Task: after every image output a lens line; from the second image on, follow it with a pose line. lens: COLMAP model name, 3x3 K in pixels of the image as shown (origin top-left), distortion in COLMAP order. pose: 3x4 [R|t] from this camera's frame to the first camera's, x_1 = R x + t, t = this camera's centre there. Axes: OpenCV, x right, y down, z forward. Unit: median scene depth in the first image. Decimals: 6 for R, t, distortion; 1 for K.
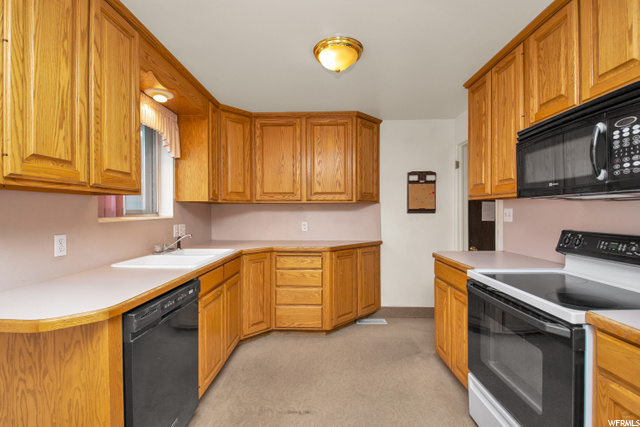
lens RADIAL K [[298.0, 0, 298.6], [0, 298.0, 213.1], [0, 0, 1]] dist [0.011770, -0.024292]
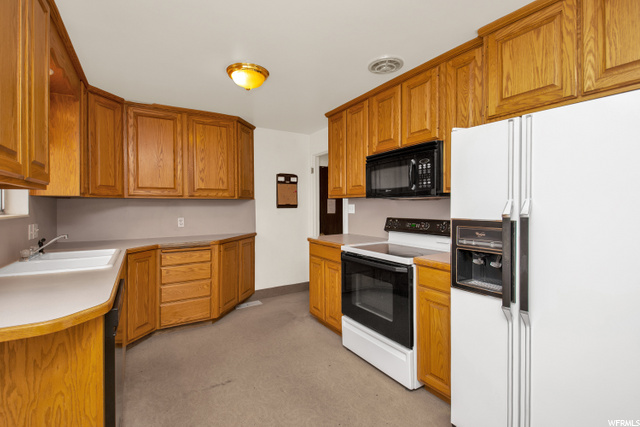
lens RADIAL K [[291.6, 0, 320.6], [0, 291.6, 207.9], [0, 0, 1]] dist [-0.000600, -0.017972]
pose [[0.826000, -0.006660, 0.563630, -0.183639], [0.007258, 0.999973, 0.001179, -0.001056], [-0.563623, 0.003117, 0.826026, -0.077030]]
